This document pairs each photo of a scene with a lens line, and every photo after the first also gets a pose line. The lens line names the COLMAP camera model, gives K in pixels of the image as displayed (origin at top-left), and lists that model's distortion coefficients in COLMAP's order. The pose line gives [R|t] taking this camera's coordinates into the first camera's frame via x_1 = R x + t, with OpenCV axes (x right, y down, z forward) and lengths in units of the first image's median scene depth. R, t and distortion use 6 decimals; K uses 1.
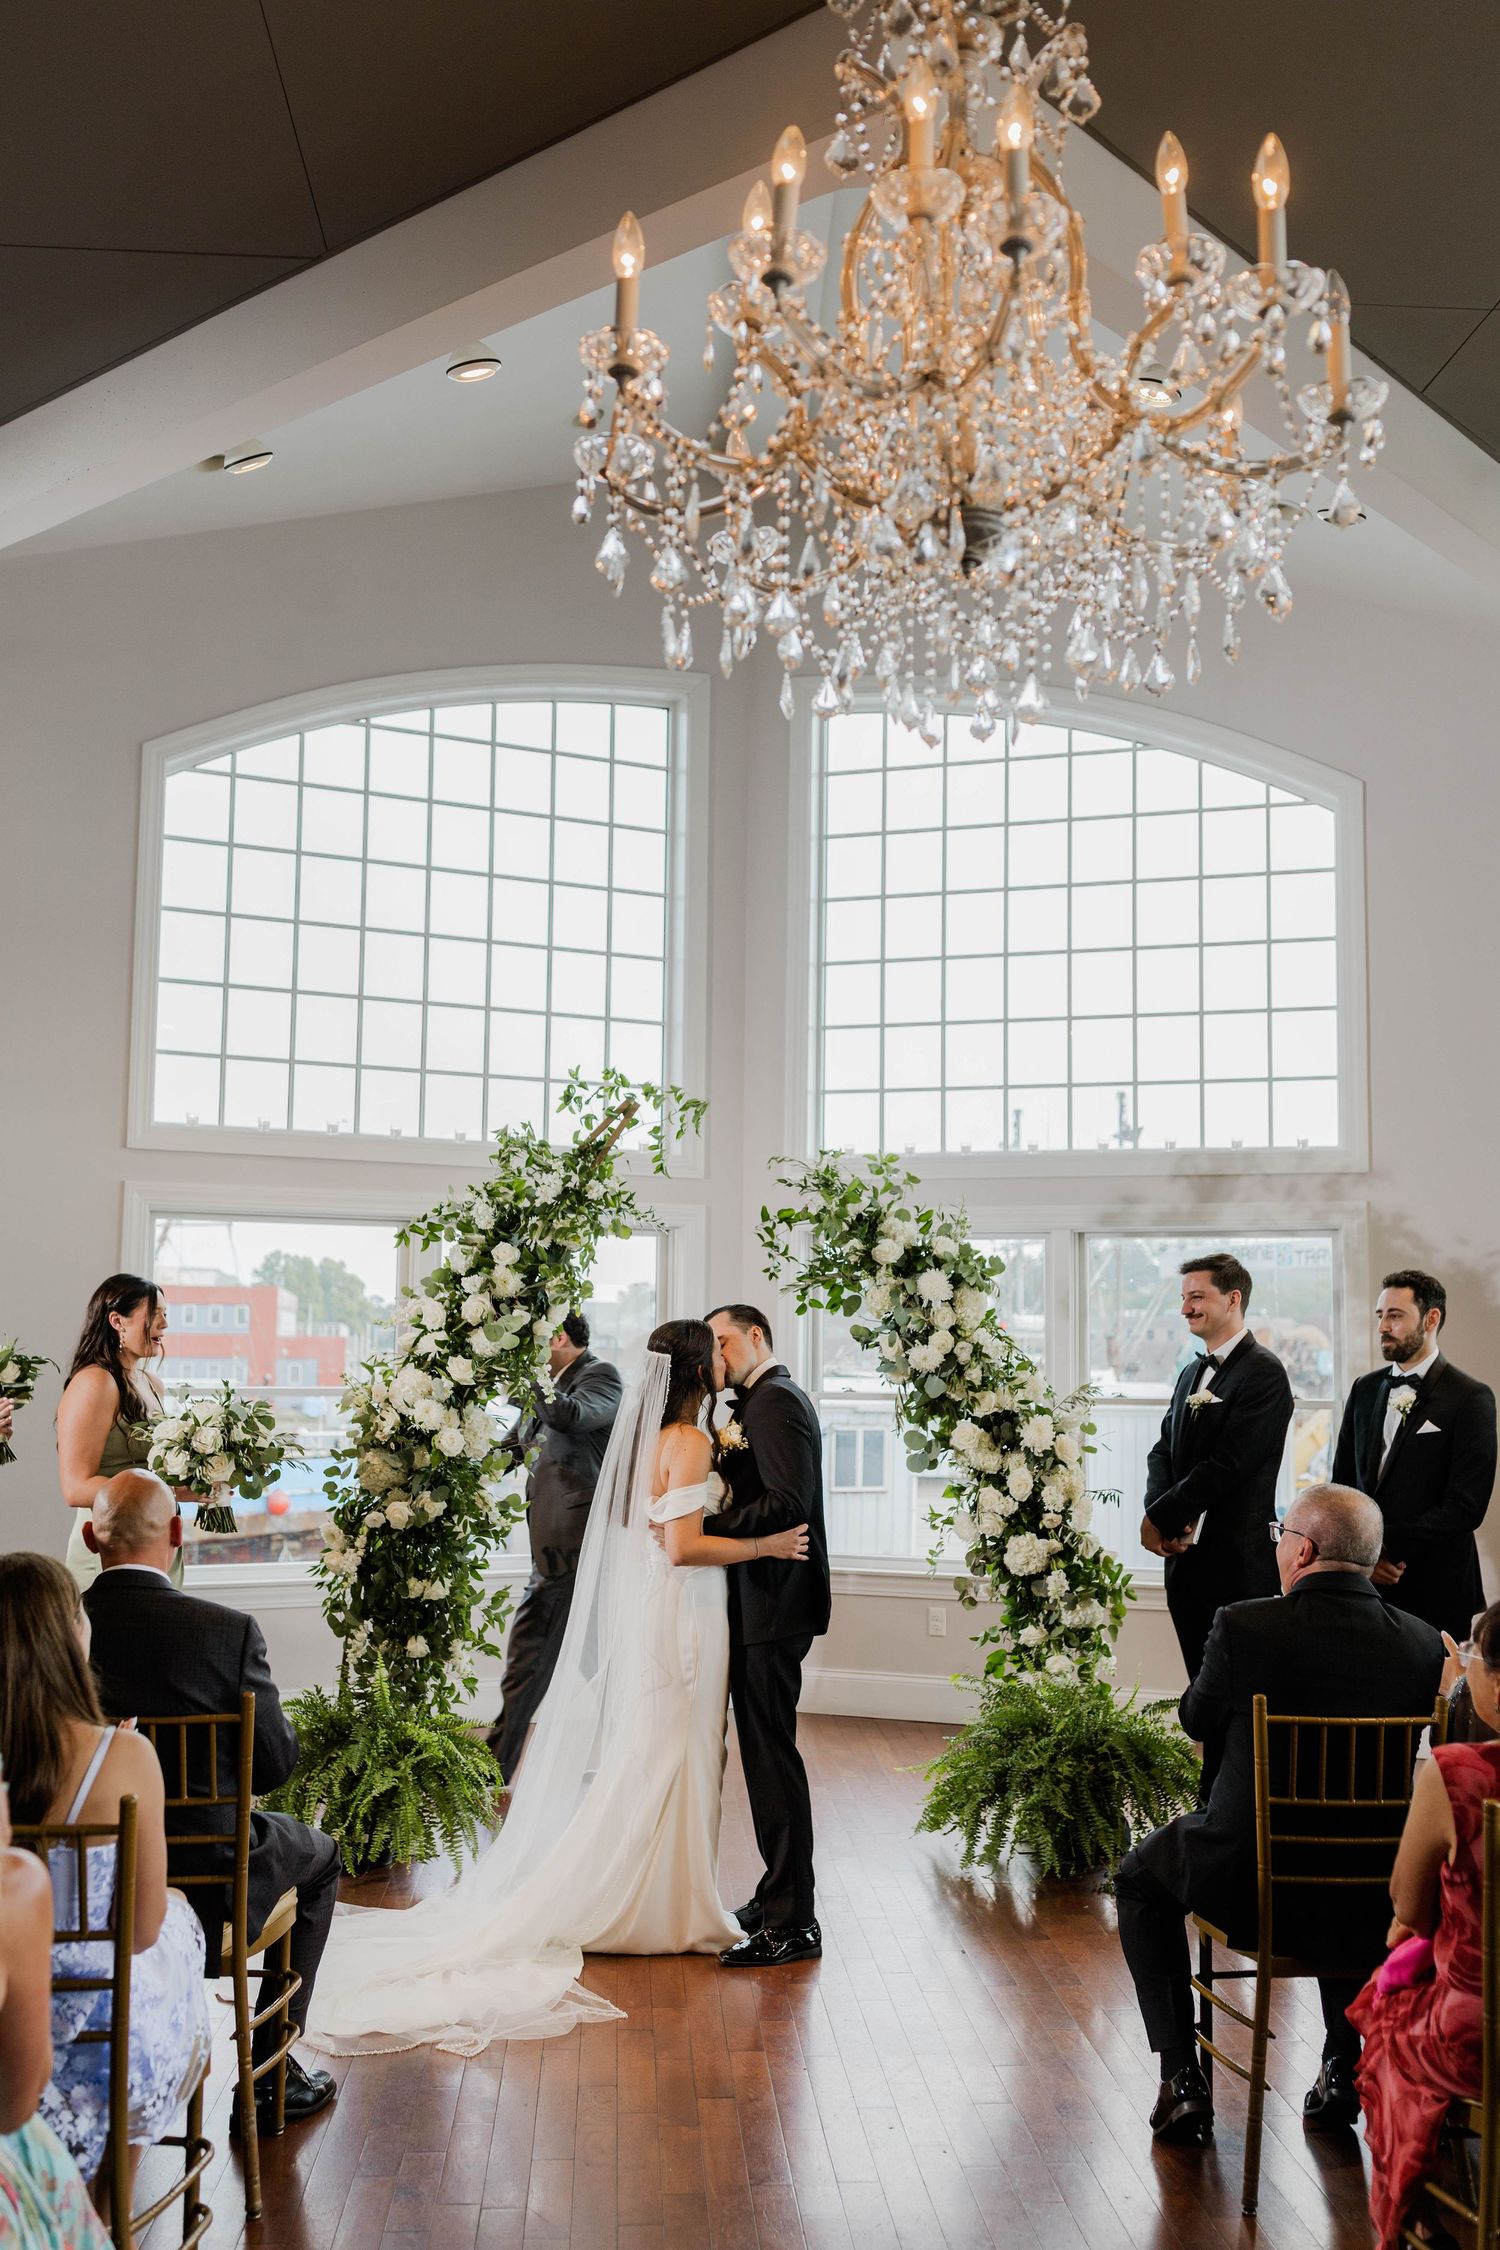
lens RADIAL K [[2146.5, 0, 747.4], [0, 2146.5, 1127.7], [0, 0, 1]] dist [0.007879, 0.000000]
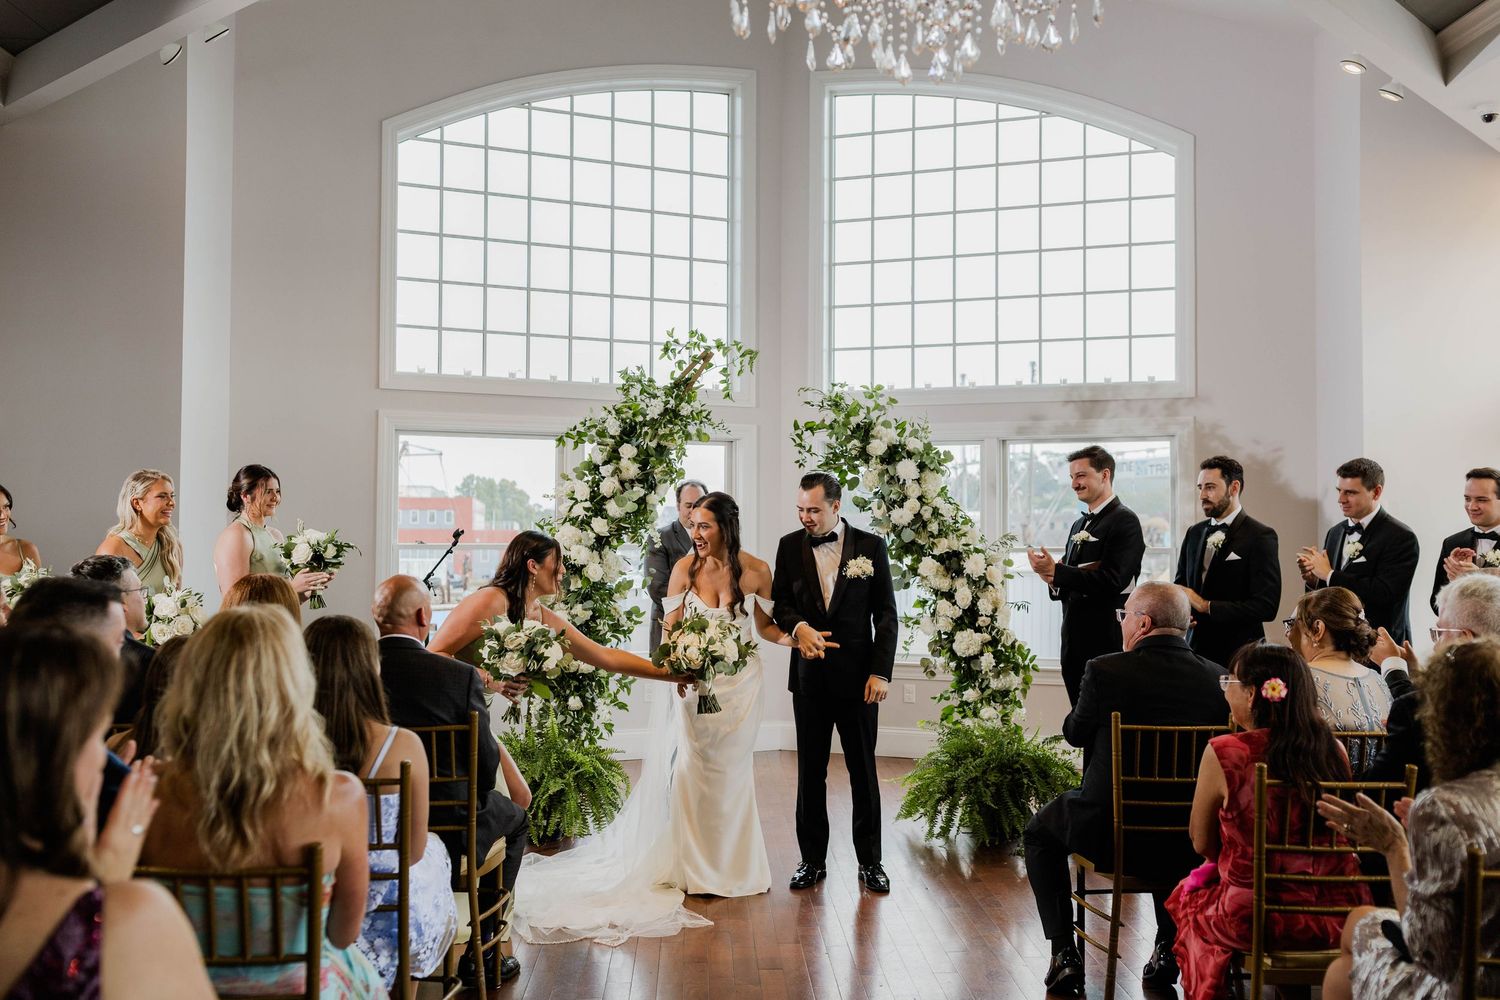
lens RADIAL K [[1431.0, 0, 748.4], [0, 1431.0, 484.2], [0, 0, 1]] dist [0.007879, 0.000000]
pose [[0.999681, -0.007997, -0.023975, -0.001826], [0.009553, 0.997807, 0.065501, 0.016000], [0.023398, -0.065709, 0.997564, -0.021712]]
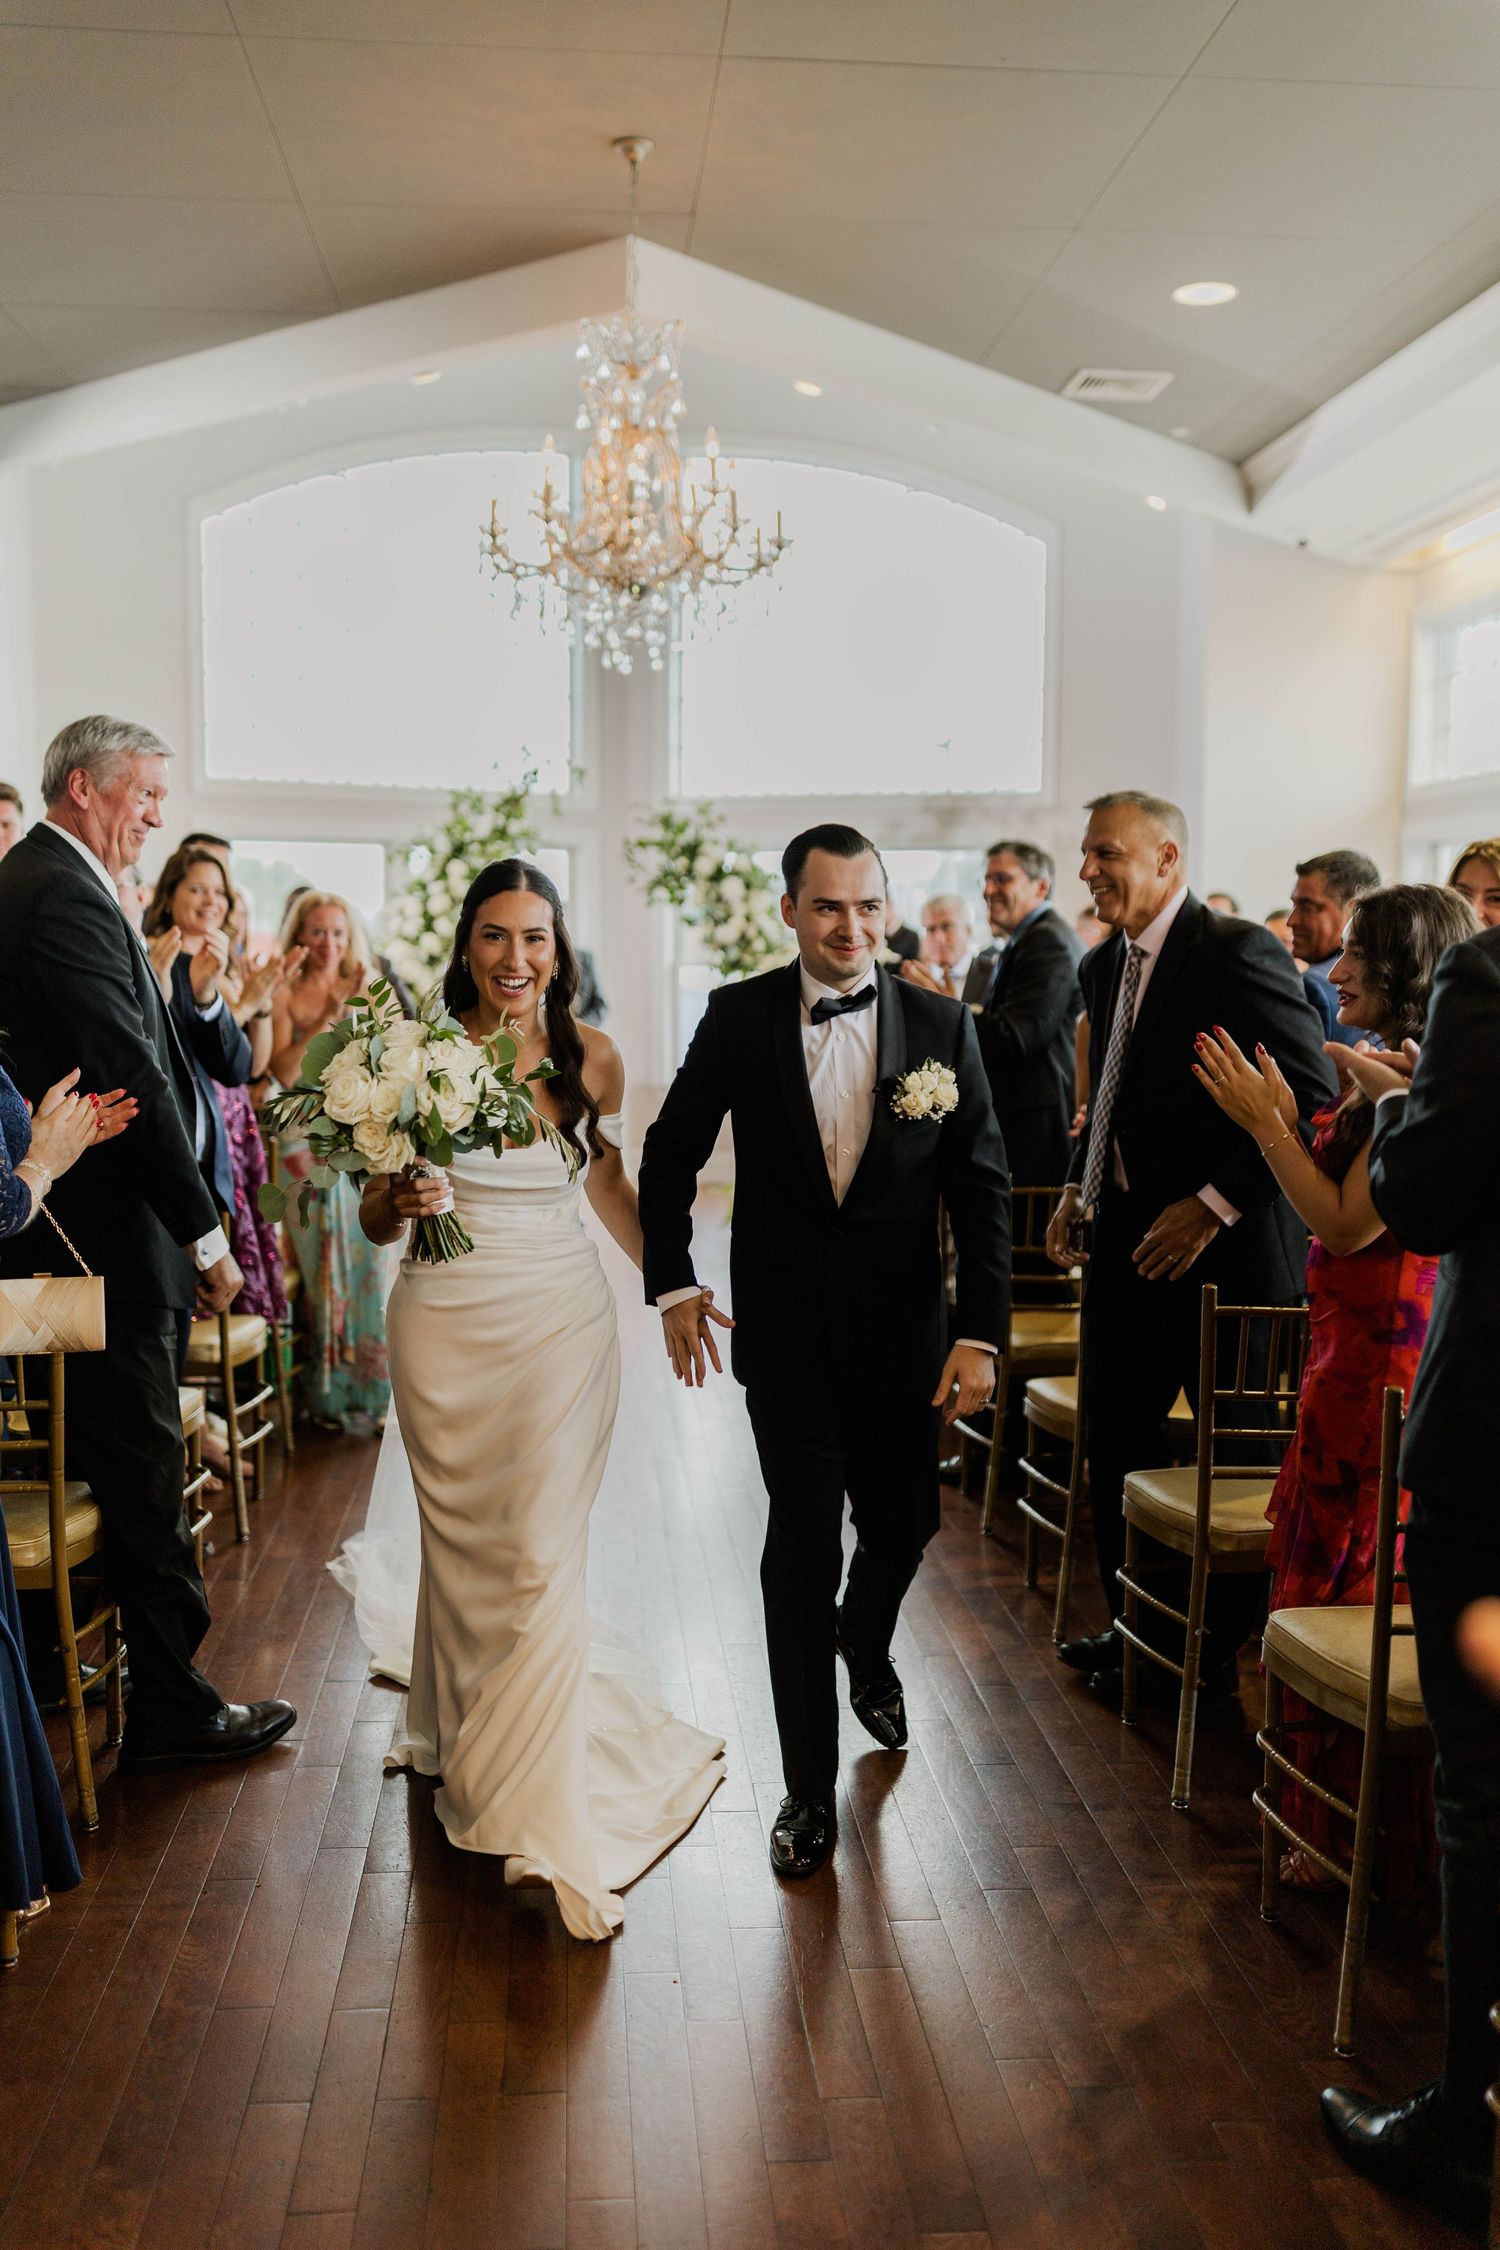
lens RADIAL K [[2146.5, 0, 745.4], [0, 2146.5, 1140.8], [0, 0, 1]] dist [0.007879, 0.000000]
pose [[0.999789, -0.006466, 0.019481, 0.064611], [0.002609, 0.981422, 0.191843, -0.045902], [-0.020359, -0.191752, 0.981232, -0.569332]]
